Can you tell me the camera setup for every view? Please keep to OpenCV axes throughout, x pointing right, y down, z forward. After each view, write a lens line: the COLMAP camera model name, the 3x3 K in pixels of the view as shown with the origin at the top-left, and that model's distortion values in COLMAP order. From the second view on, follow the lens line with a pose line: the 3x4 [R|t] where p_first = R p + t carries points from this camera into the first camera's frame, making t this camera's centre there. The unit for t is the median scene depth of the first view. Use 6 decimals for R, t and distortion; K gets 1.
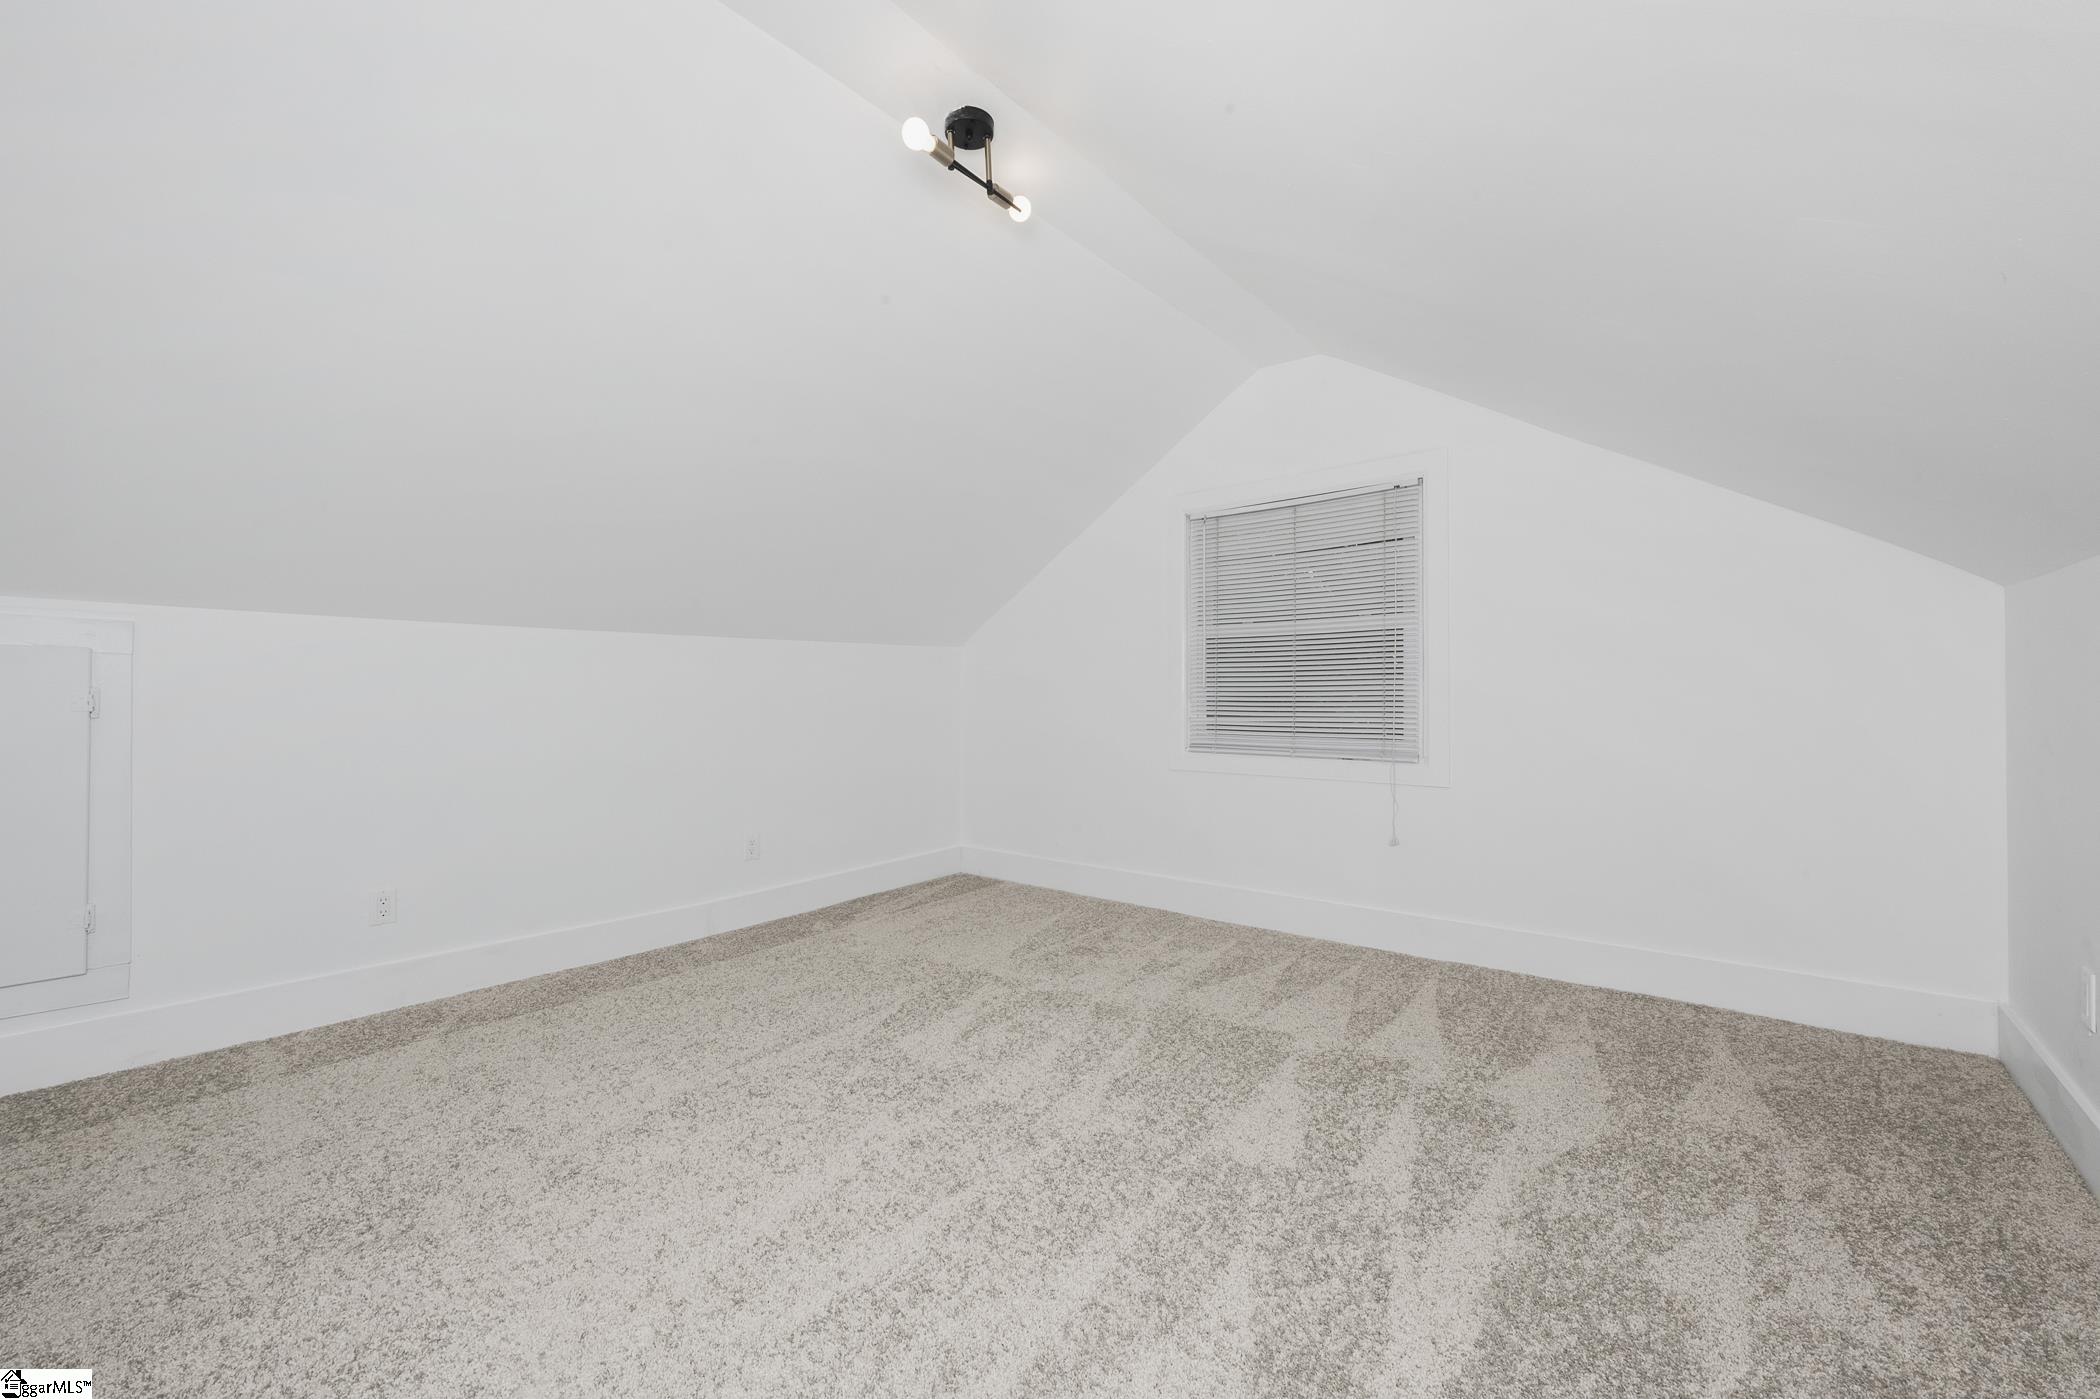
lens RADIAL K [[847.1, 0, 1066.2], [0, 847.1, 691.2], [0, 0, 1]] dist [-0.003810, -0.000091]
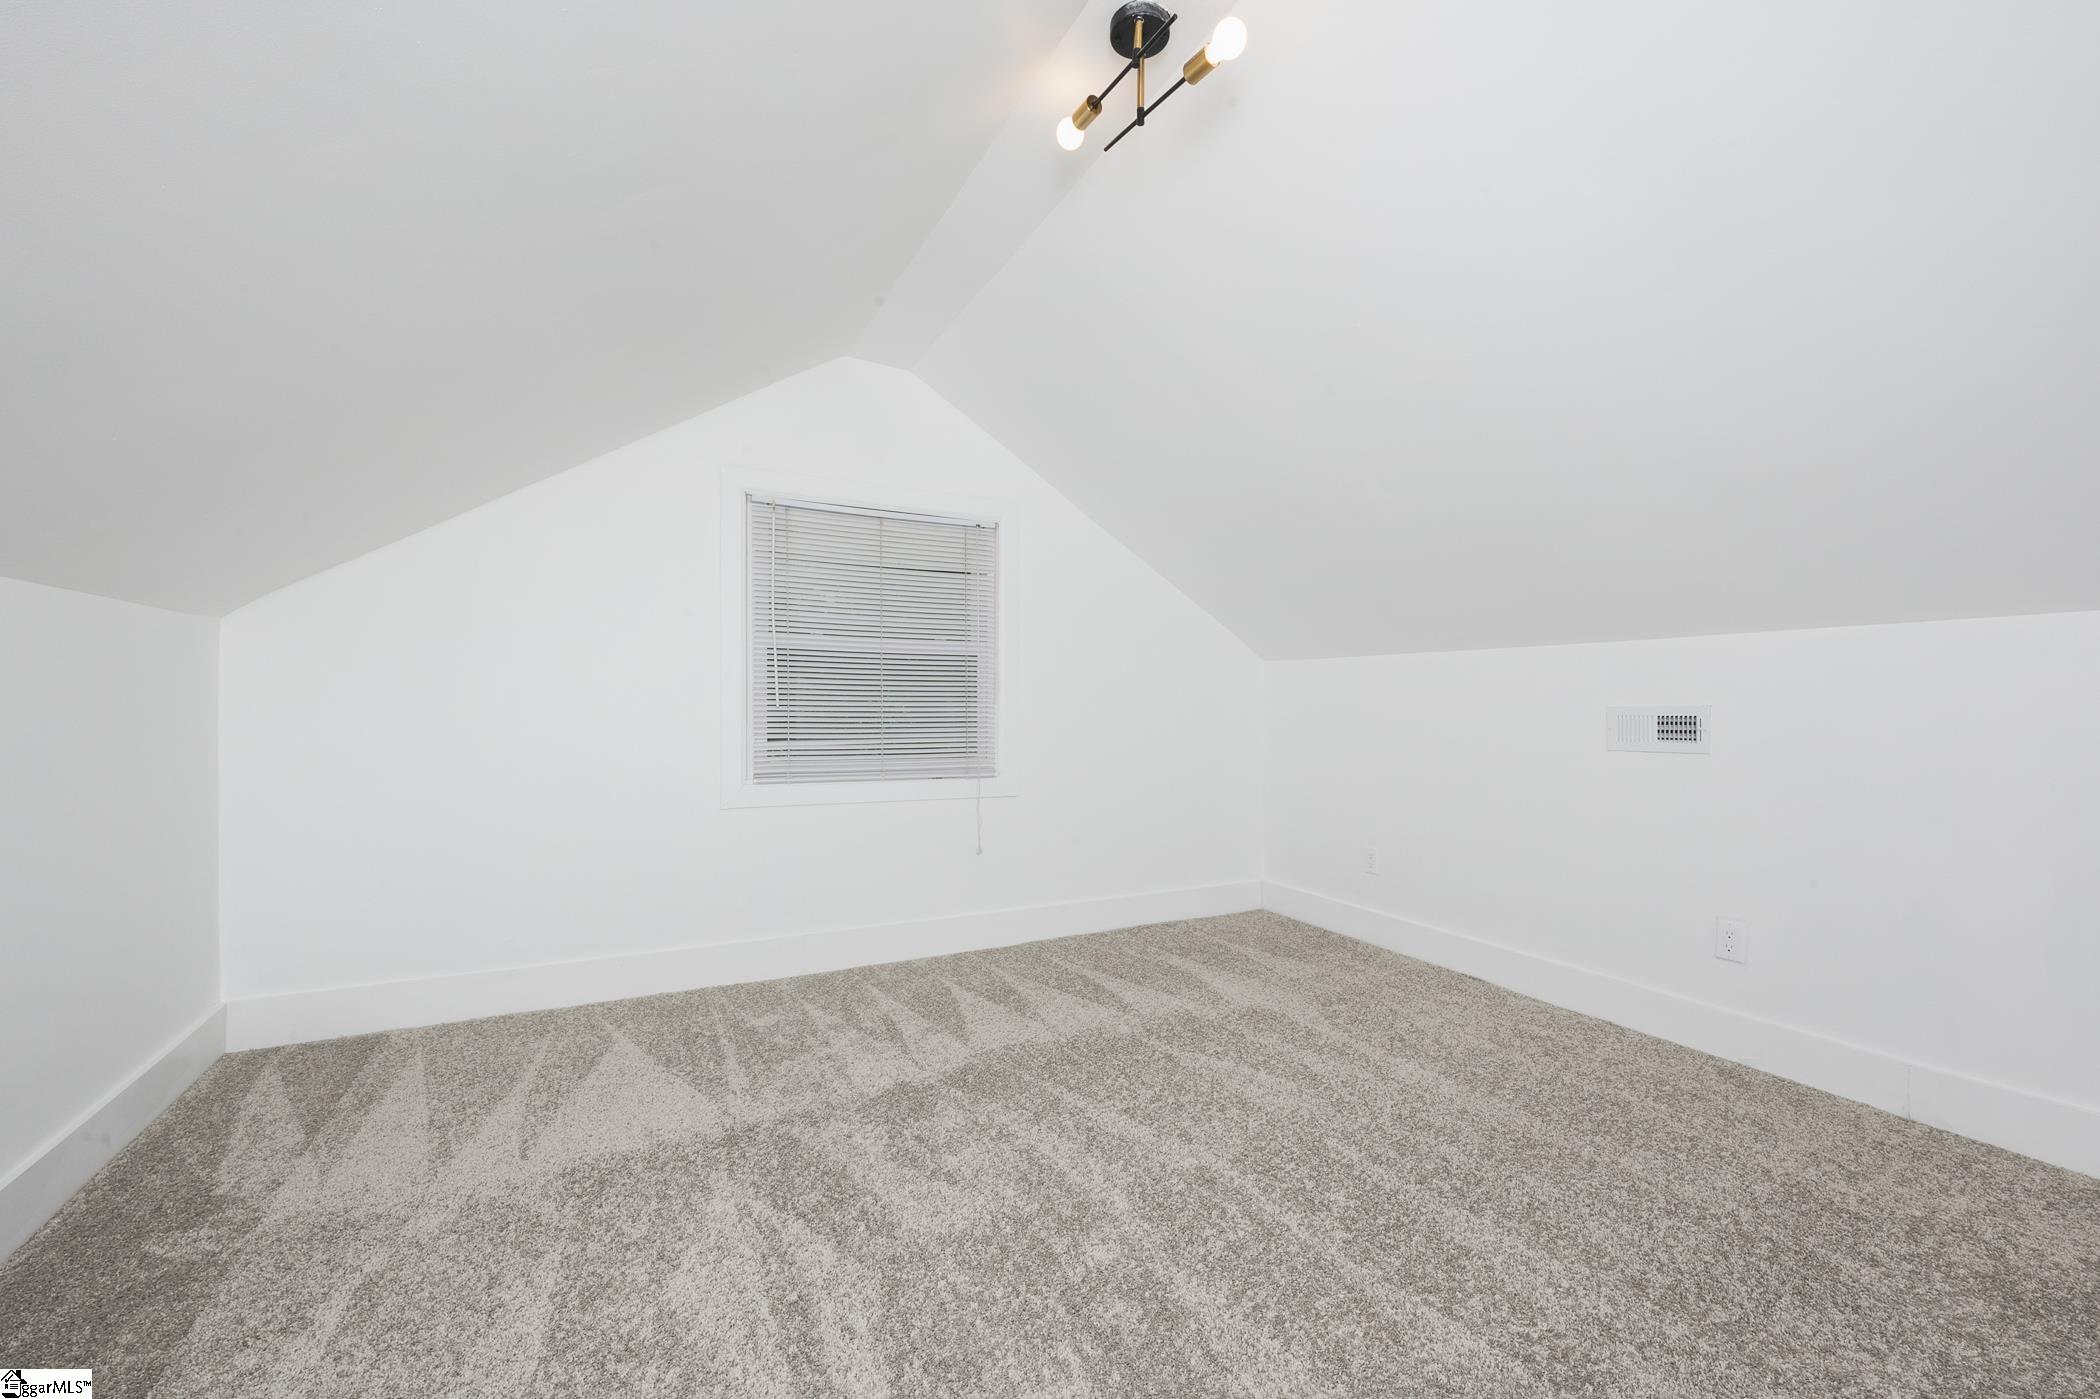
lens RADIAL K [[847.1, 0, 1060.8], [0, 847.1, 715.7], [0, 0, 1]] dist [-0.003810, -0.000091]
pose [[0.385384, 0.001410, 0.922755, -0.566938], [-0.011200, 0.999932, 0.003150, -0.000714], [-0.922688, -0.011549, 0.385374, 0.467179]]
